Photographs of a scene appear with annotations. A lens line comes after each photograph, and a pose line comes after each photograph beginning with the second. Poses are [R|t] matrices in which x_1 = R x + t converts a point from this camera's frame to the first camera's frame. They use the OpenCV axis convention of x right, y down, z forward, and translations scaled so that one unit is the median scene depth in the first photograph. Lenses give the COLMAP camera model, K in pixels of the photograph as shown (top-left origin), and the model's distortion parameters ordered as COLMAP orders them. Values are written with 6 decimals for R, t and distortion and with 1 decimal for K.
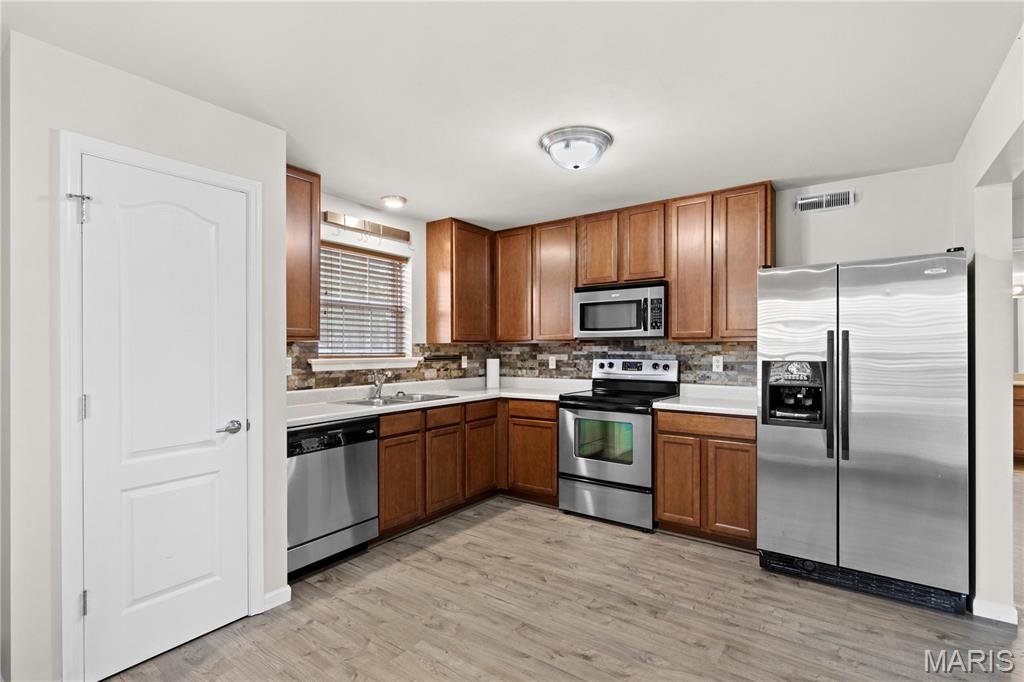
lens RADIAL K [[470.9, 0, 514.3], [0, 470.9, 354.3], [0, 0, 1]] dist [-0.015655, -0.000073]
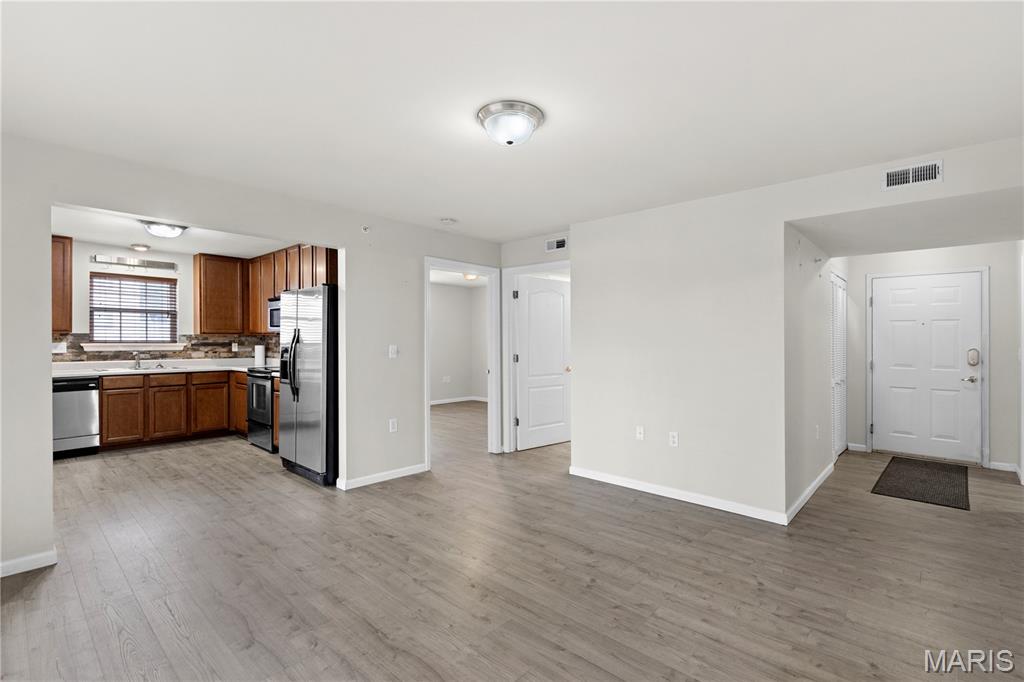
lens RADIAL K [[467.5, 0, 512.0], [0, 467.5, 341.0], [0, 0, 1]] dist [0.009606, -0.000430]
pose [[0.994276, 0.009234, -0.106443, 1.044903], [-0.010070, 0.999923, -0.007314, -0.001532], [0.106367, 0.008344, 0.994292, -0.421560]]
